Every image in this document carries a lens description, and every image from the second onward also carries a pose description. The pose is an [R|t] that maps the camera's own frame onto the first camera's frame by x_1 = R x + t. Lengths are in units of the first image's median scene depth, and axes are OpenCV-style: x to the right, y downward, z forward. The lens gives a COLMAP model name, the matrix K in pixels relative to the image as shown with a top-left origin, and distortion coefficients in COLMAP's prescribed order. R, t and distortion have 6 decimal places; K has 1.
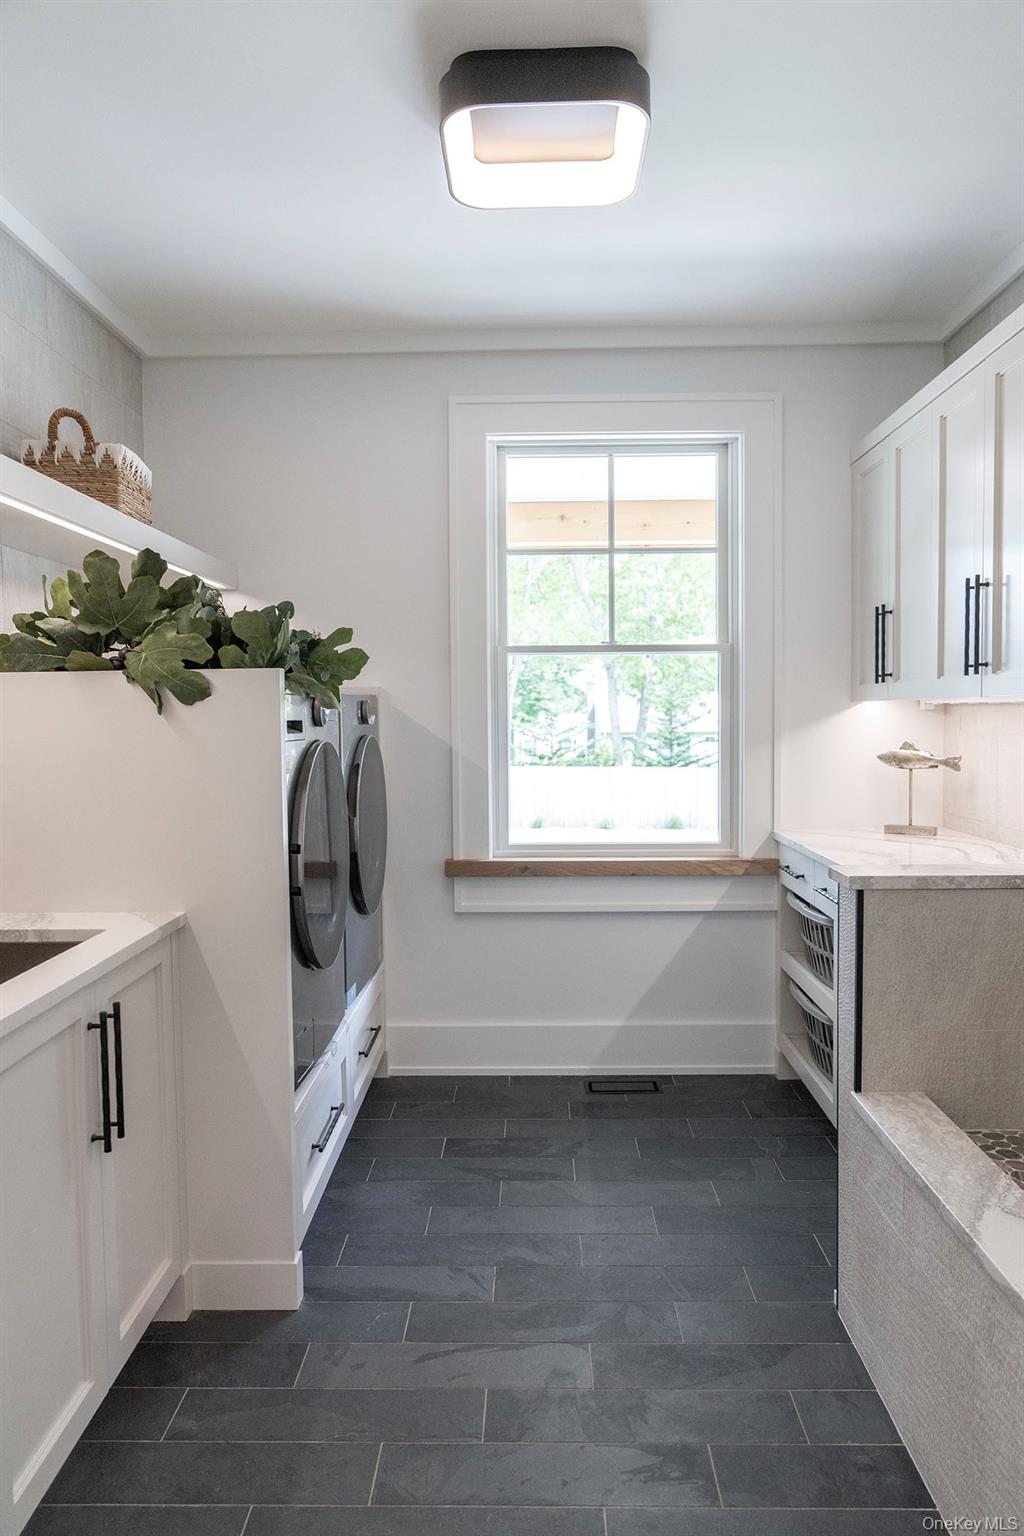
lens RADIAL K [[1035.7, 0, 512.0], [0, 1035.7, 768.0], [0, 0, 1]] dist [-0.002871, 0.002372]
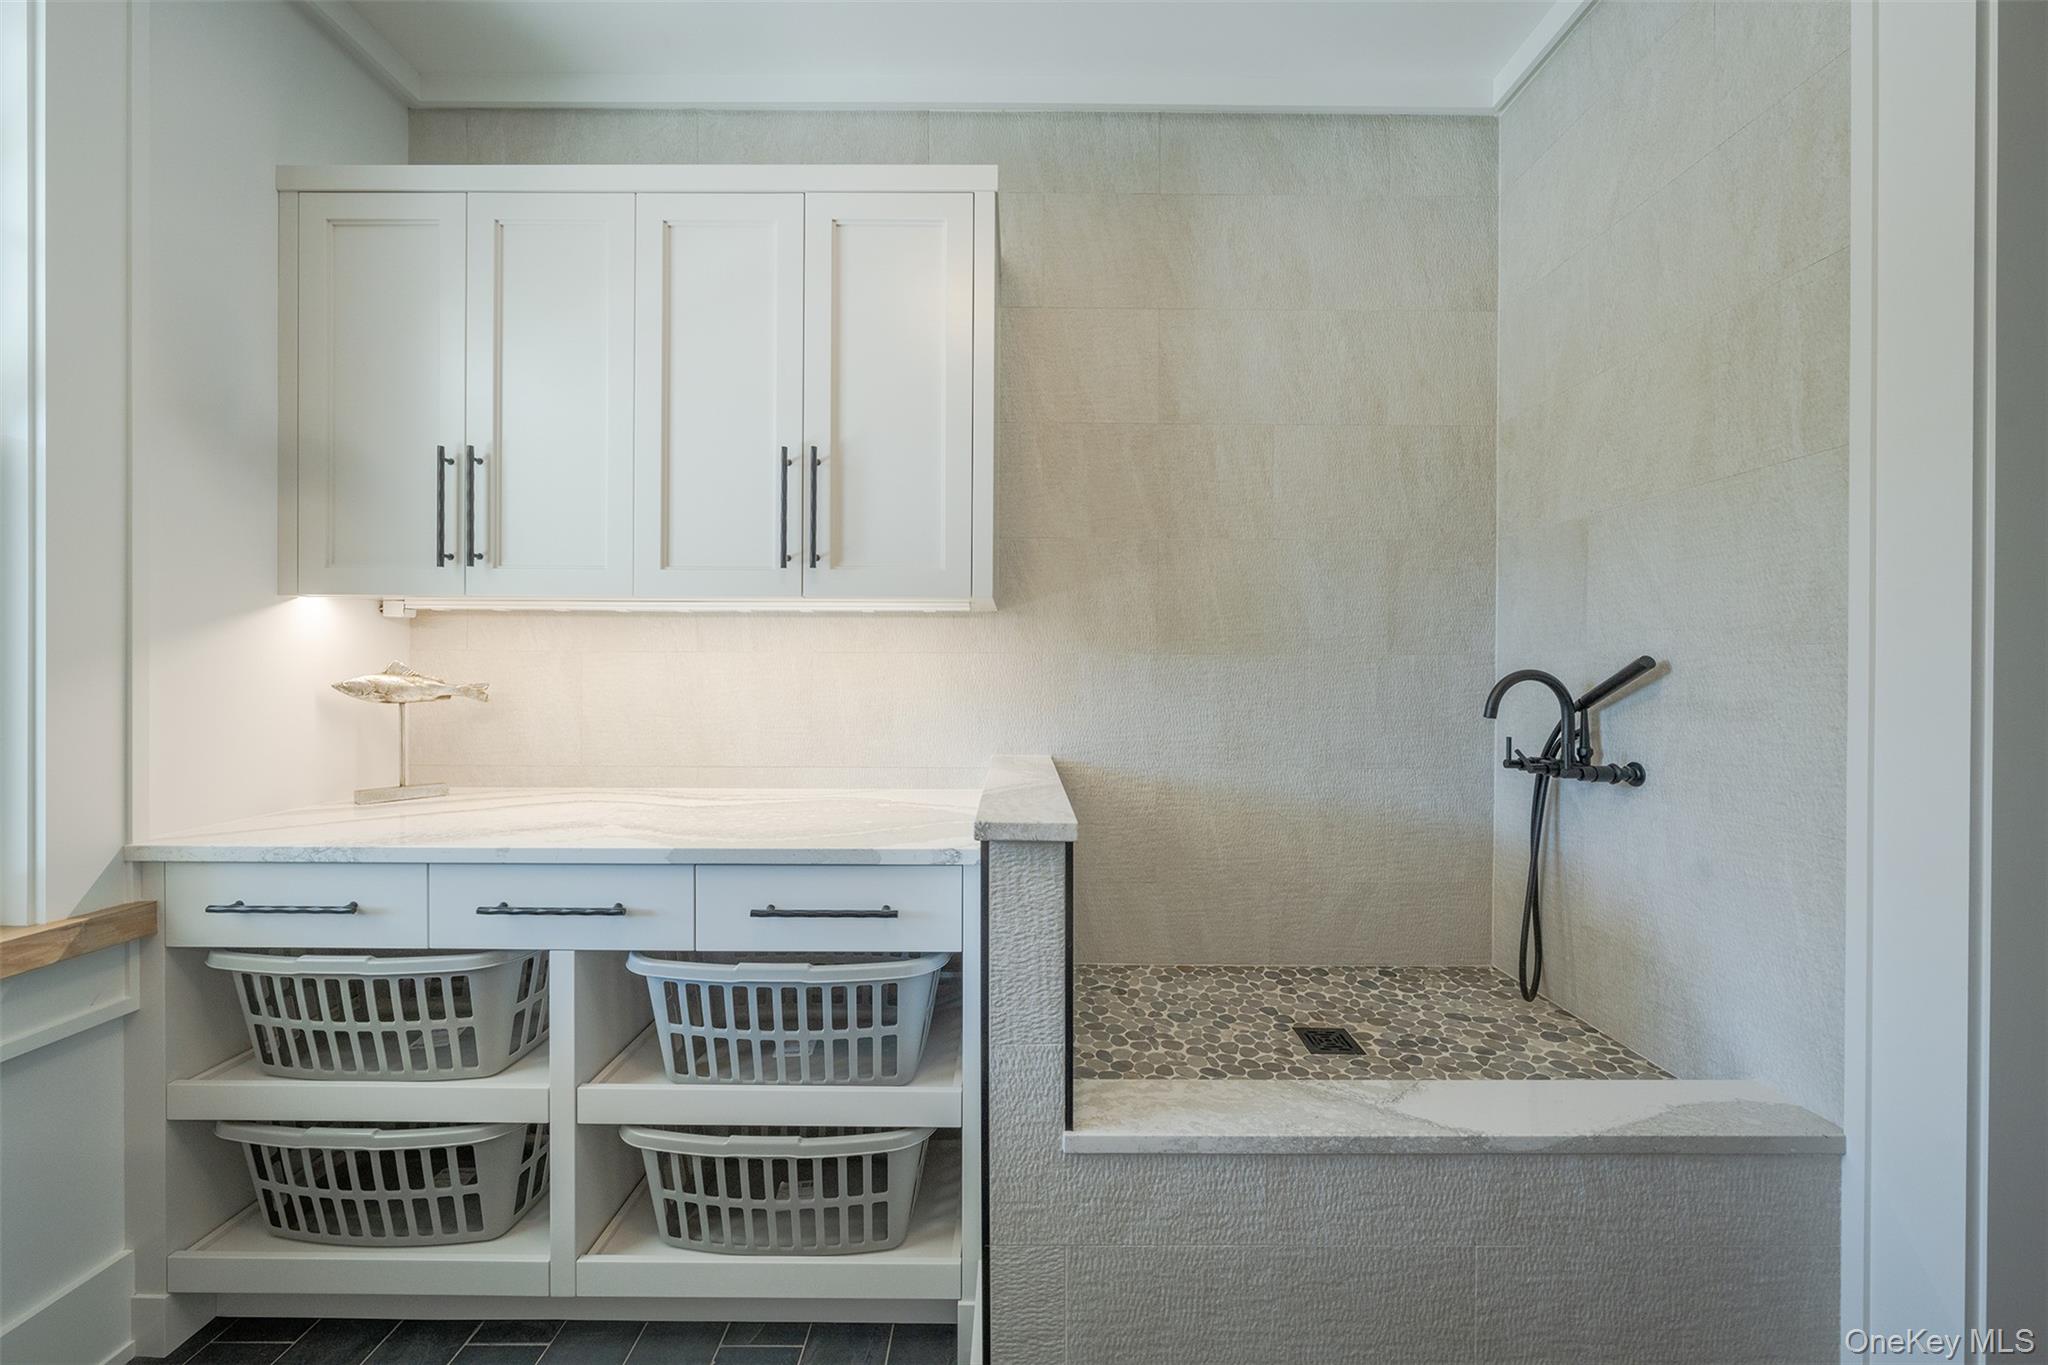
lens RADIAL K [[707.6, 0, 1022.3], [0, 707.6, 673.3], [0, 0, 1]] dist [-0.000169, 0.000032]
pose [[-0.025195, -0.000398, 0.999682, -0.094218], [0.048773, 0.998809, 0.001627, 0.000698], [-0.998492, 0.048799, -0.025146, 0.670292]]
